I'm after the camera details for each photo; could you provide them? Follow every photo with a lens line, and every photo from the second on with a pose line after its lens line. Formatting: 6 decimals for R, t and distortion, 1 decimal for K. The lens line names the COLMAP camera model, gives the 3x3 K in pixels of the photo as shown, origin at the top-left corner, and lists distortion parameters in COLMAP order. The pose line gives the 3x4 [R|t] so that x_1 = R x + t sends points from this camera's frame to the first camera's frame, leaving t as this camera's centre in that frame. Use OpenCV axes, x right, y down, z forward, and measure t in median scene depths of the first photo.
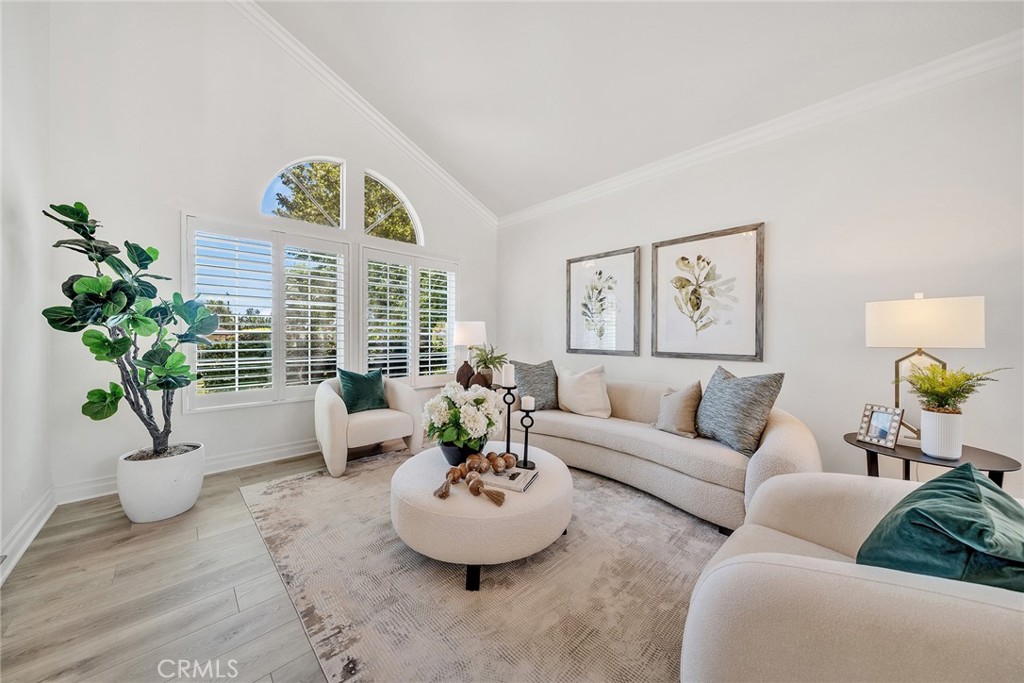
lens RADIAL K [[351.5, 0, 506.5], [0, 351.5, 343.2], [0, 0, 1]] dist [-0.002701, -0.000104]
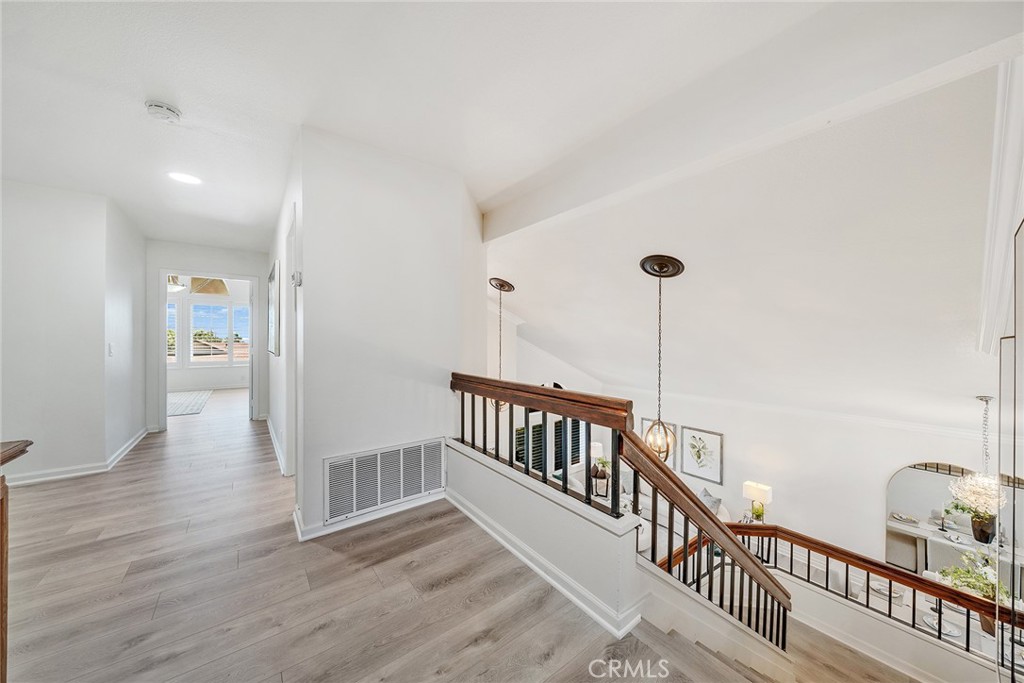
lens RADIAL K [[351.5, 0, 508.3], [0, 351.5, 339.2], [0, 0, 1]] dist [-0.002701, -0.000104]
pose [[0.994922, 0.002687, -0.100616, -0.565023], [-0.003281, 0.999978, -0.005741, -0.933007], [0.100599, 0.006042, 0.994909, -1.641424]]
